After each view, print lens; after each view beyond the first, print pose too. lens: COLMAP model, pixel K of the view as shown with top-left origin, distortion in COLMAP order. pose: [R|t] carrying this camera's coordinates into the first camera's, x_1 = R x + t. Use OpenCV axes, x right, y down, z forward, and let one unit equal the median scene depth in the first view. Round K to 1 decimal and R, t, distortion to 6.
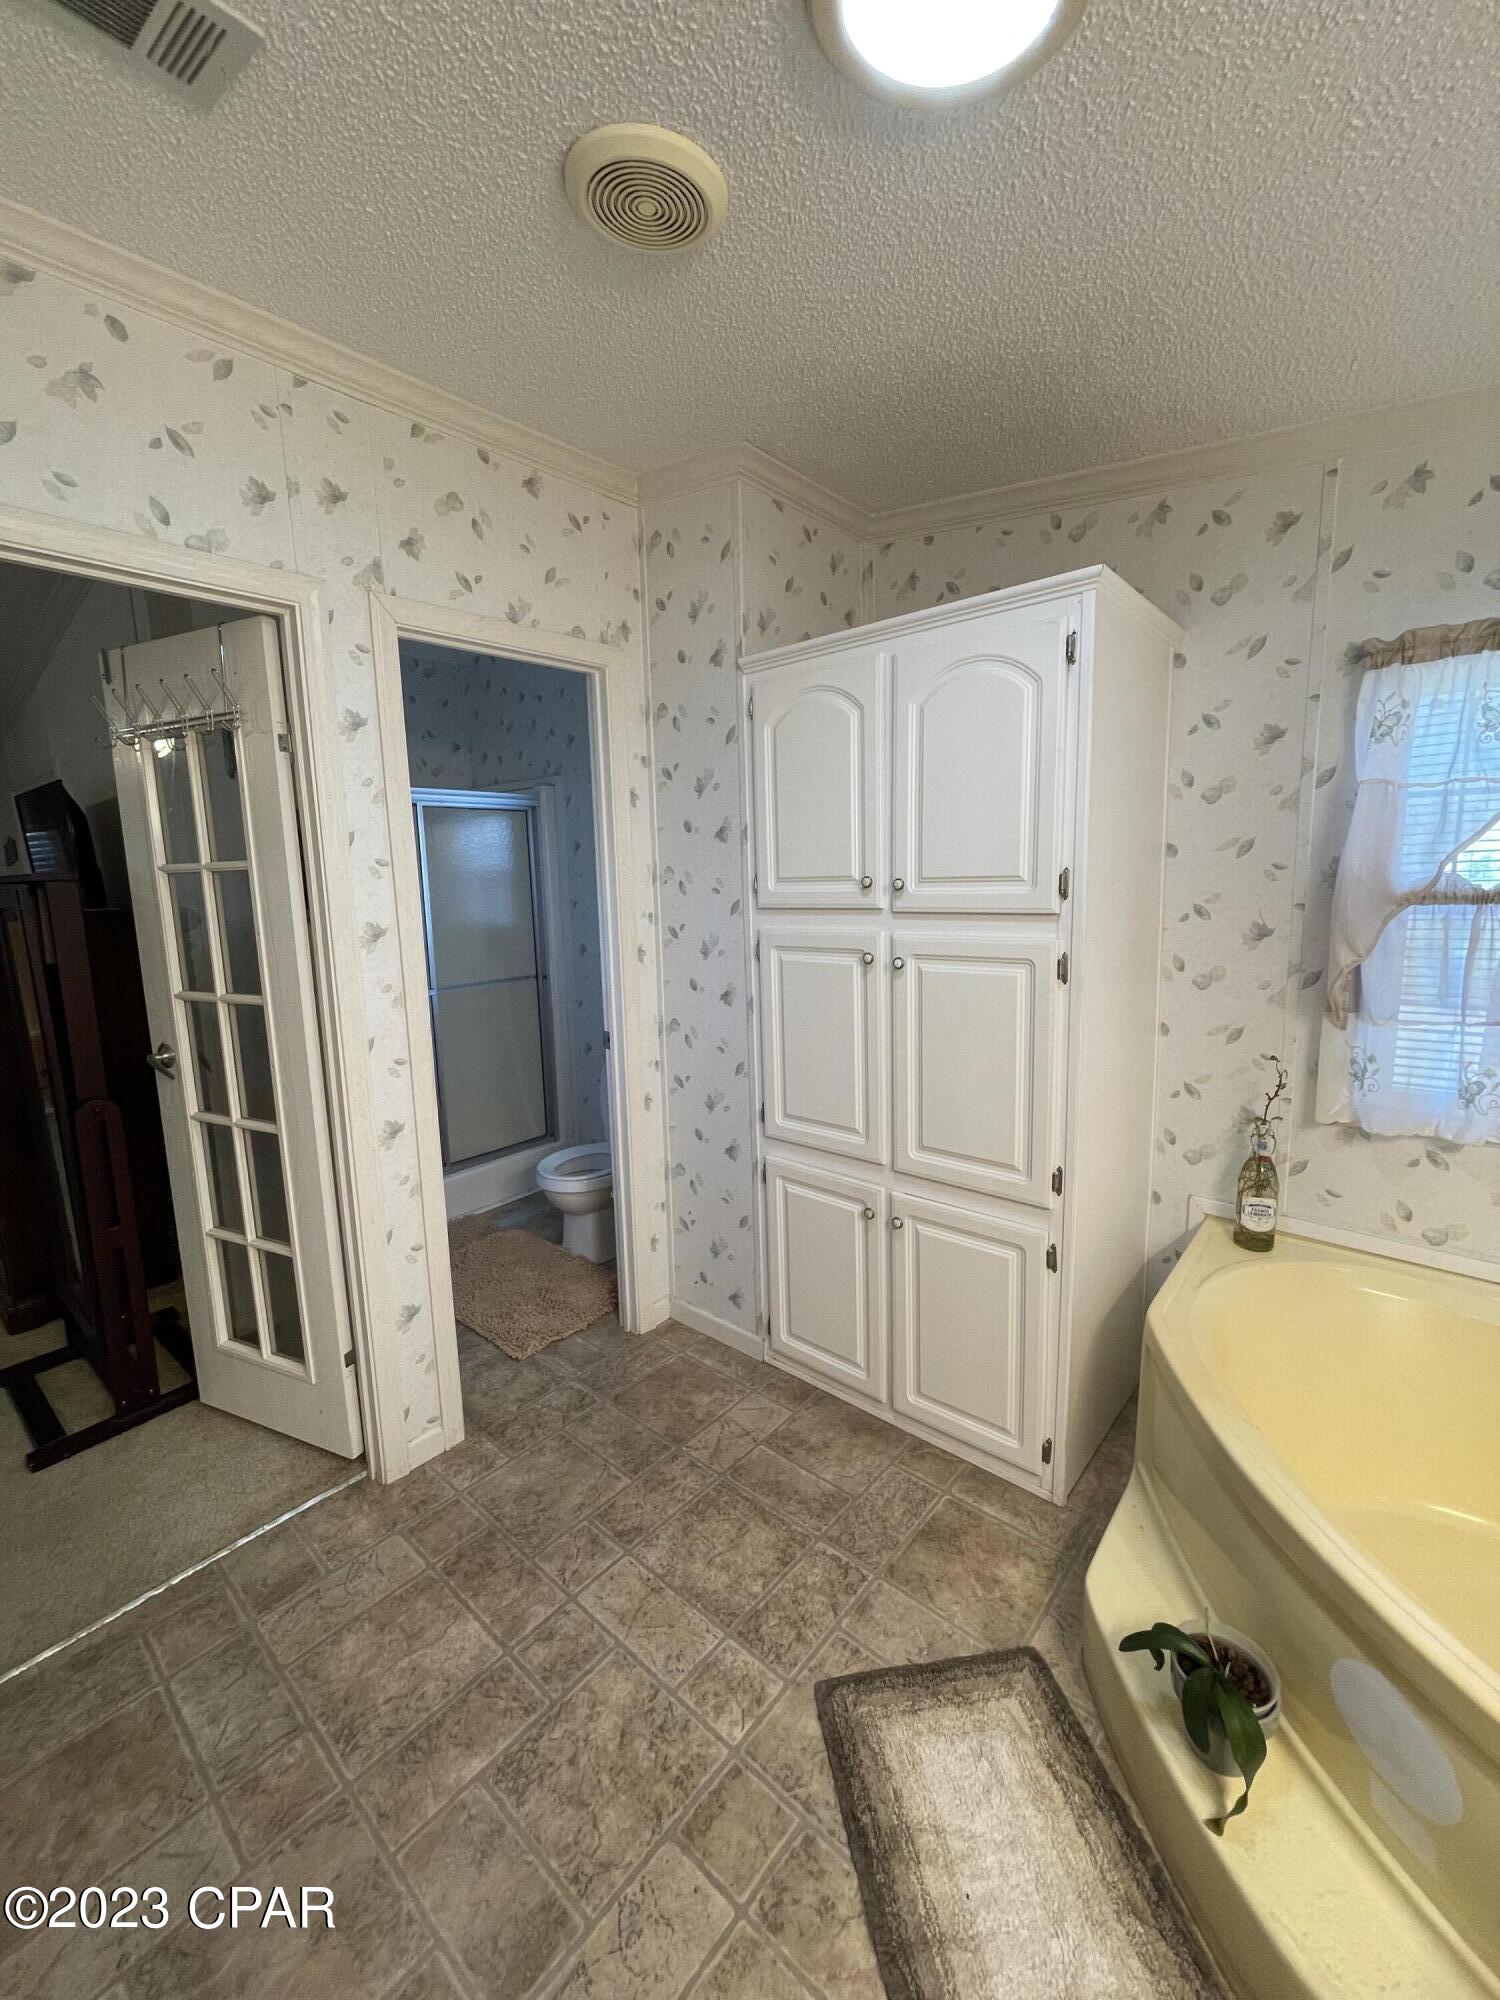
lens RADIAL K [[803.8, 0, 744.6], [0, 803.8, 993.2], [0, 0, 1]] dist [-0.004032, -0.000022]
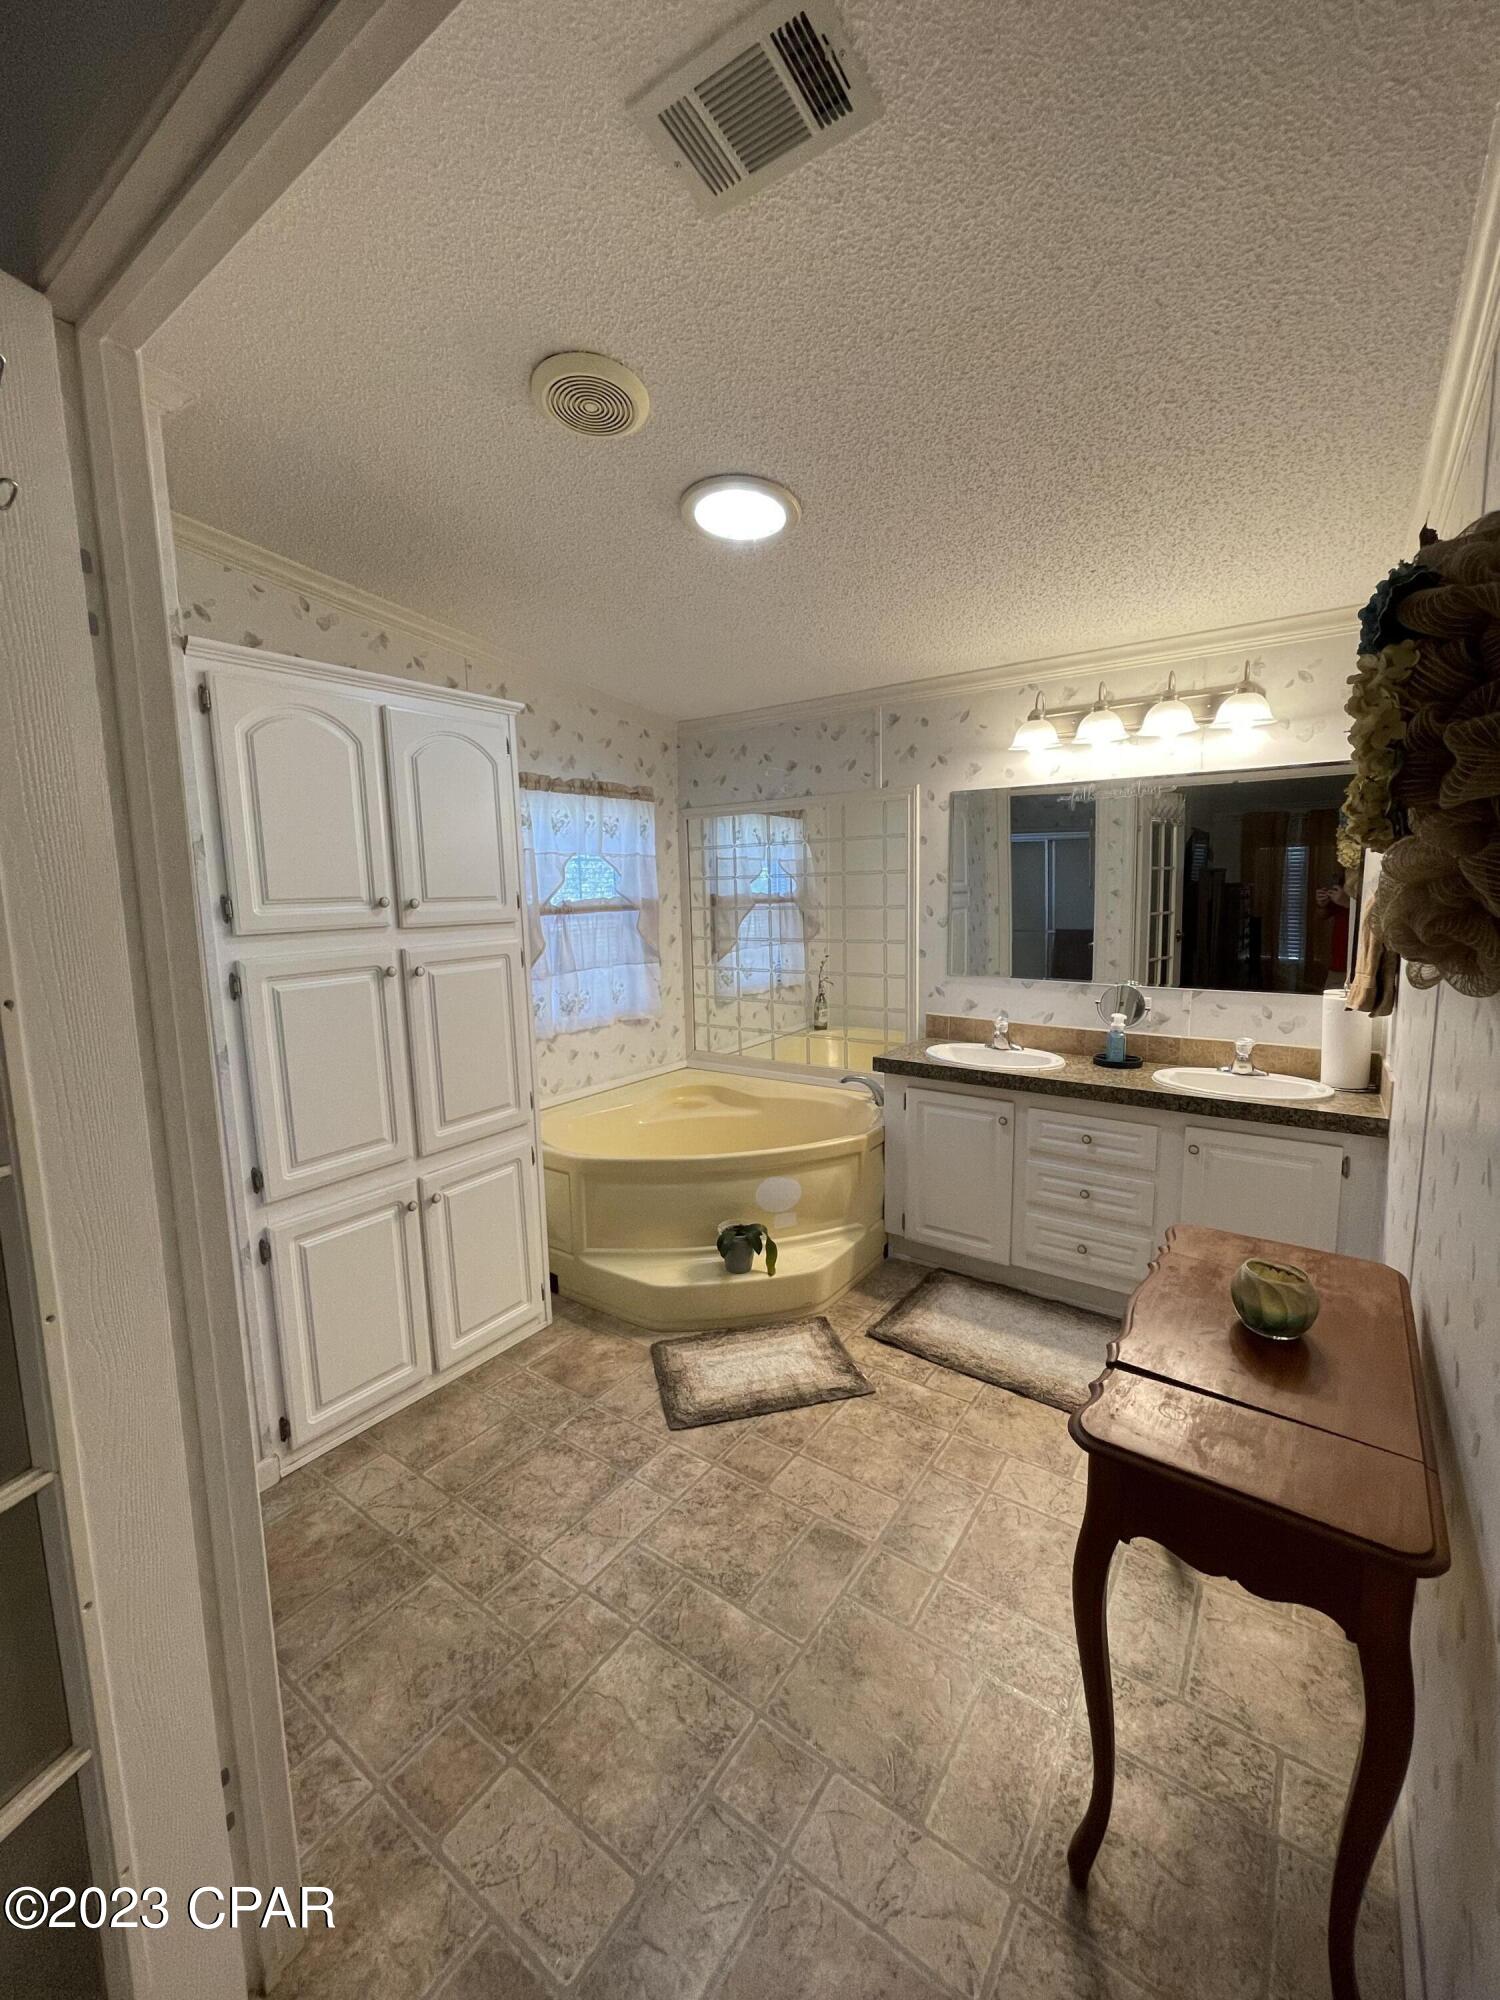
lens RADIAL K [[803.8, 0, 749.7], [0, 803.8, 991.0], [0, 0, 1]] dist [-0.004032, -0.000022]
pose [[-0.101650, -0.098578, 0.989924, -1.197332], [0.168637, 0.978970, 0.114804, -0.073900], [-0.980423, 0.178607, -0.082889, 0.756046]]
